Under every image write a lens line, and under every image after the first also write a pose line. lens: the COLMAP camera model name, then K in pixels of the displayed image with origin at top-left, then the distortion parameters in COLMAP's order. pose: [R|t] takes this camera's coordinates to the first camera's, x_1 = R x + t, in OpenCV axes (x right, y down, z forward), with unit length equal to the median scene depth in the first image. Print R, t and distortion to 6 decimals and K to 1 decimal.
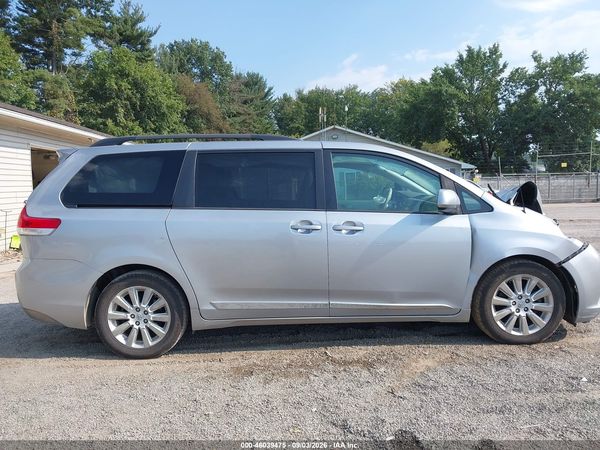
lens RADIAL K [[470.9, 0, 300.0], [0, 470.9, 225.0], [0, 0, 1]] dist [0.059052, -0.080245]
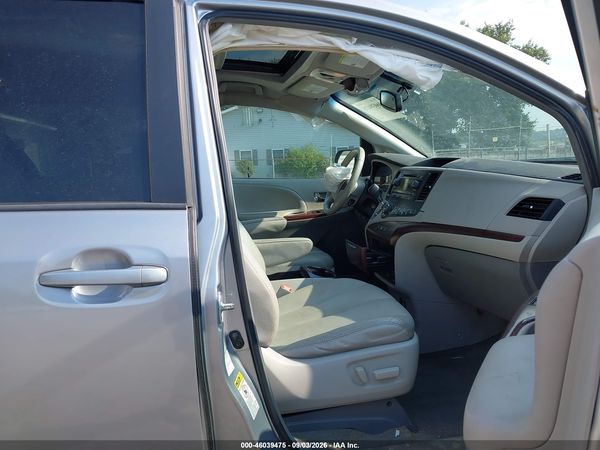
lens RADIAL K [[470.9, 0, 300.0], [0, 470.9, 225.0], [0, 0, 1]] dist [0.059052, -0.080245]
pose [[0.987671, -0.034711, 0.152648, 0.072810], [0.028678, 0.998725, 0.041546, -0.028070], [-0.153896, -0.036656, 0.987407, 0.705276]]
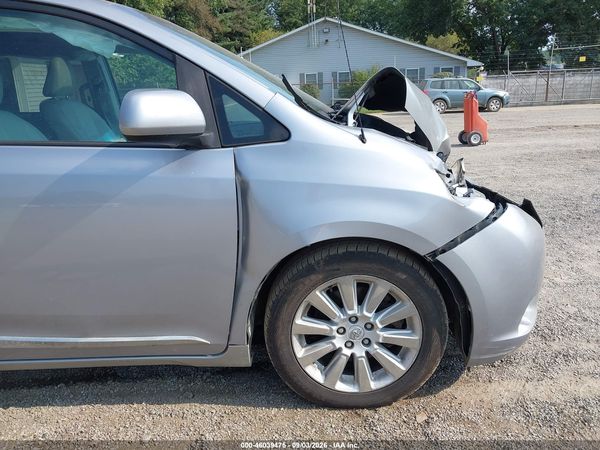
lens RADIAL K [[472.2, 0, 300.0], [0, 472.2, 225.0], [0, 0, 1]] dist [0.004228, 0.004085]
pose [[0.999531, -0.010171, -0.028884, 0.417283], [0.015594, 0.980824, 0.194271, -0.033781], [0.026355, -0.194630, 0.980523, 0.542812]]
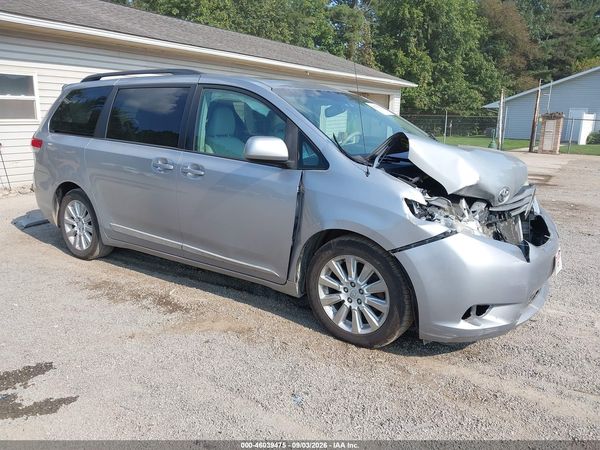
lens RADIAL K [[470.9, 0, 300.0], [0, 470.9, 225.0], [0, 0, 1]] dist [0.059052, -0.080245]
pose [[0.801138, 0.168265, -0.574338, 0.803872], [-0.087065, 0.982221, 0.166317, -0.060622], [0.592112, -0.083238, 0.801545, 0.341129]]
